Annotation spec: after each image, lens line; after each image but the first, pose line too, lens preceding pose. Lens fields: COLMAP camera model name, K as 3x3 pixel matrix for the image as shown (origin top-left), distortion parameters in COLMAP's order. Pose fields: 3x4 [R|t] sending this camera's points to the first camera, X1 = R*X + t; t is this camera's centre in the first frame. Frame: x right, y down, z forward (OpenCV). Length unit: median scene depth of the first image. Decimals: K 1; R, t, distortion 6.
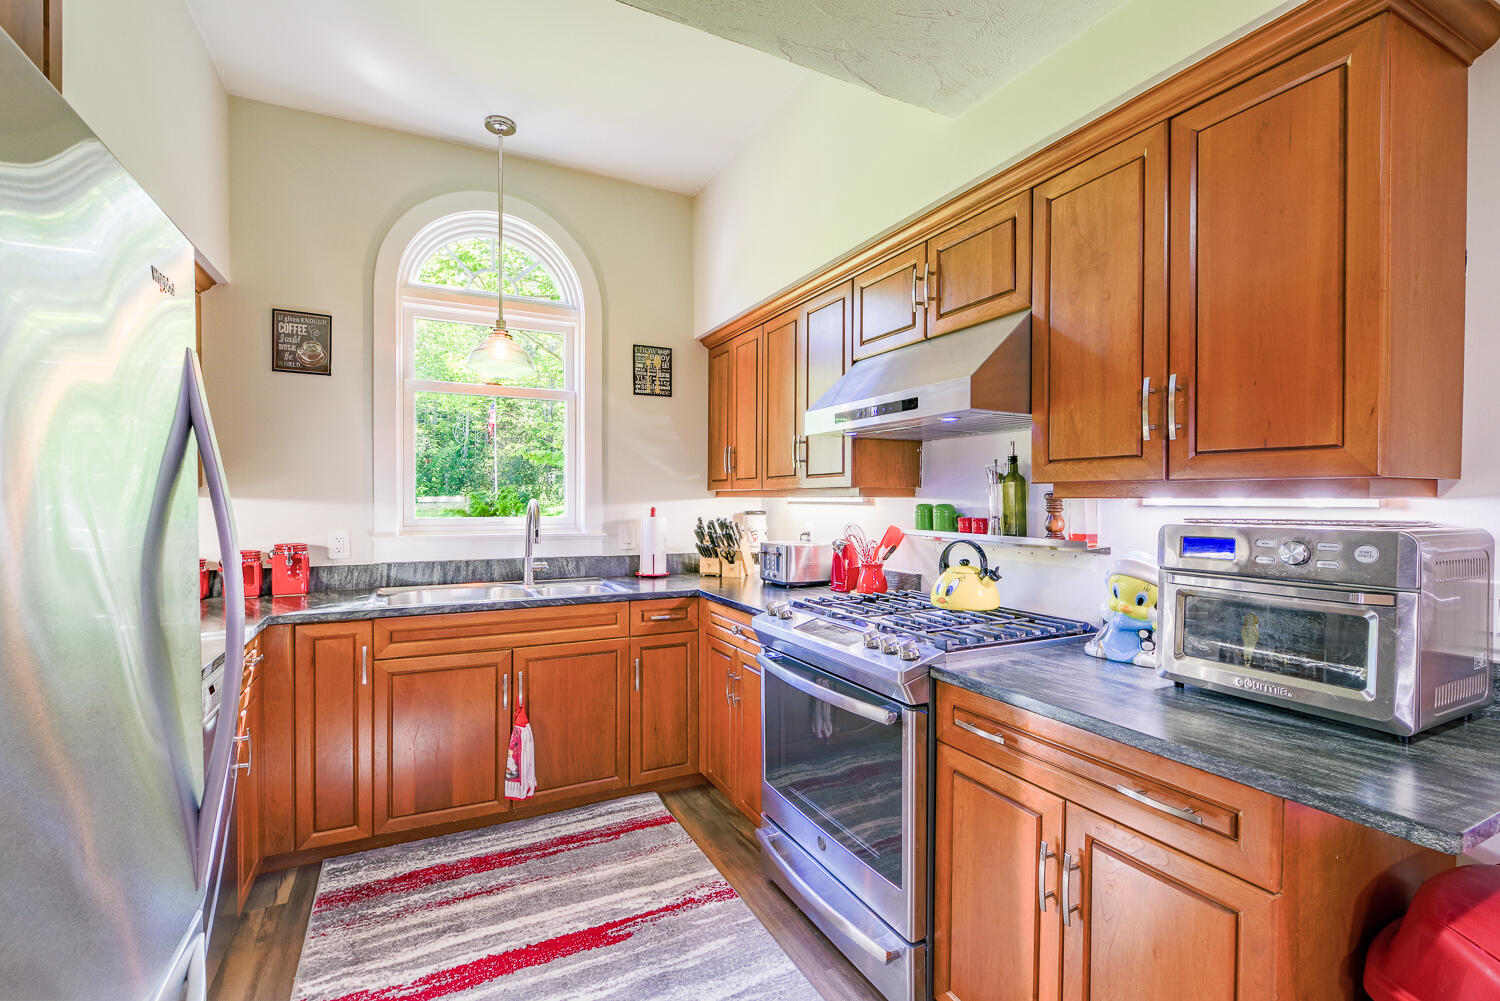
lens RADIAL K [[653.9, 0, 750.3], [0, 653.9, 506.7], [0, 0, 1]] dist [-0.001210, -0.000647]
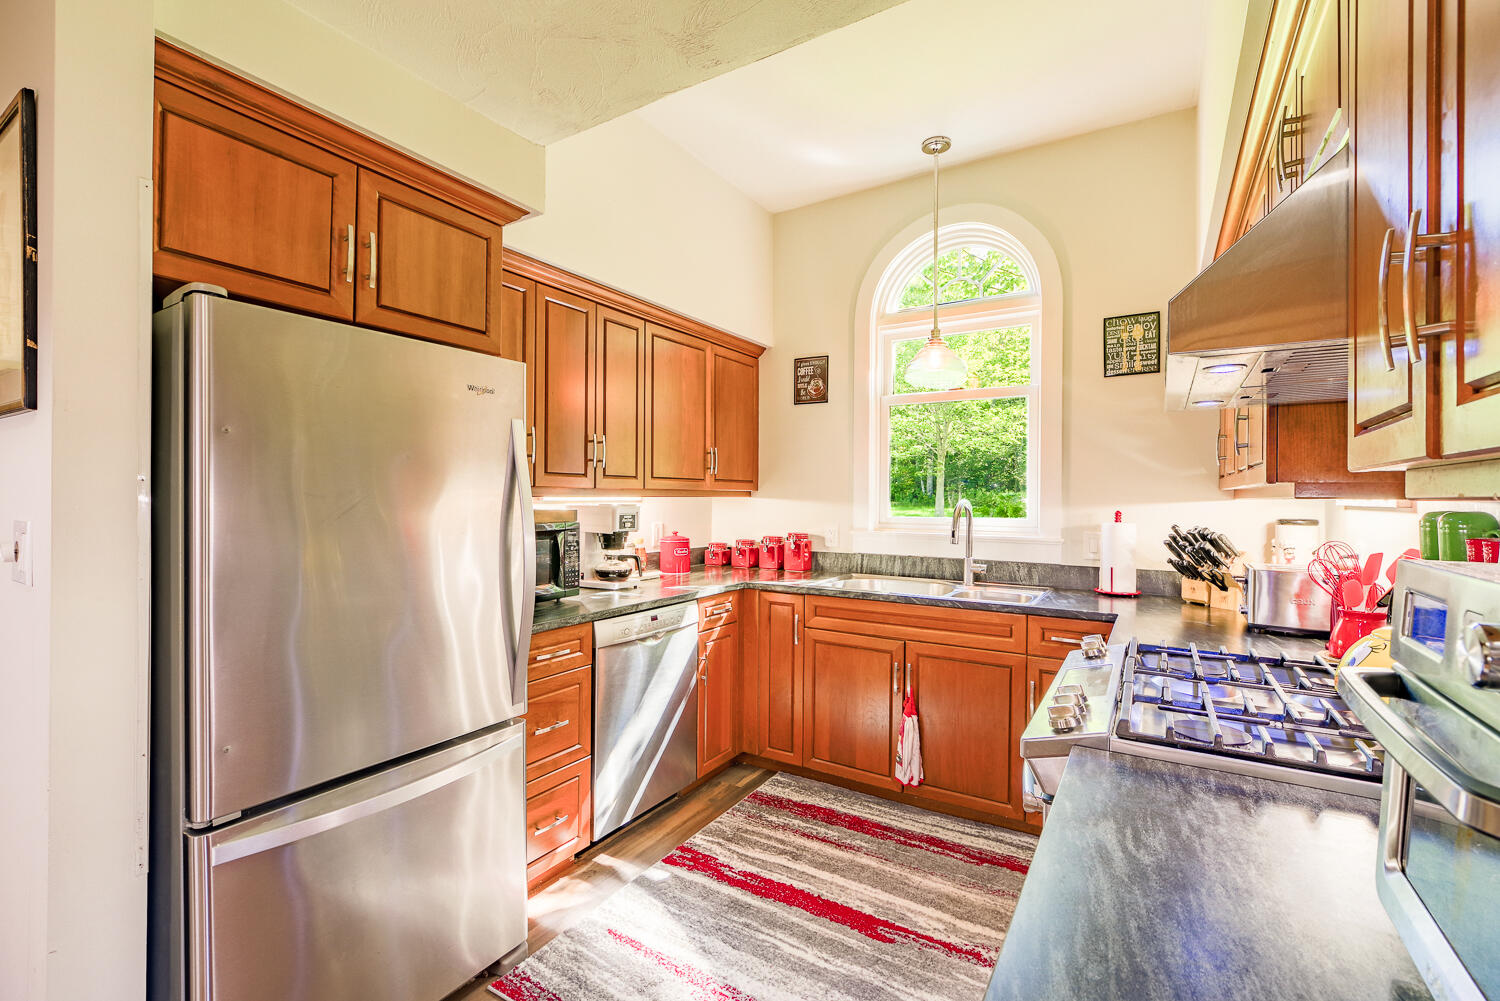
lens RADIAL K [[666.5, 0, 750.0], [0, 666.5, 500.5], [0, 0, 1]] dist [-0.001157, -0.000489]
pose [[0.520886, 0.004044, -0.853617, 0.433591], [-0.014616, 0.999884, -0.004182, -0.002353], [0.853501, 0.014655, 0.520885, 0.219652]]
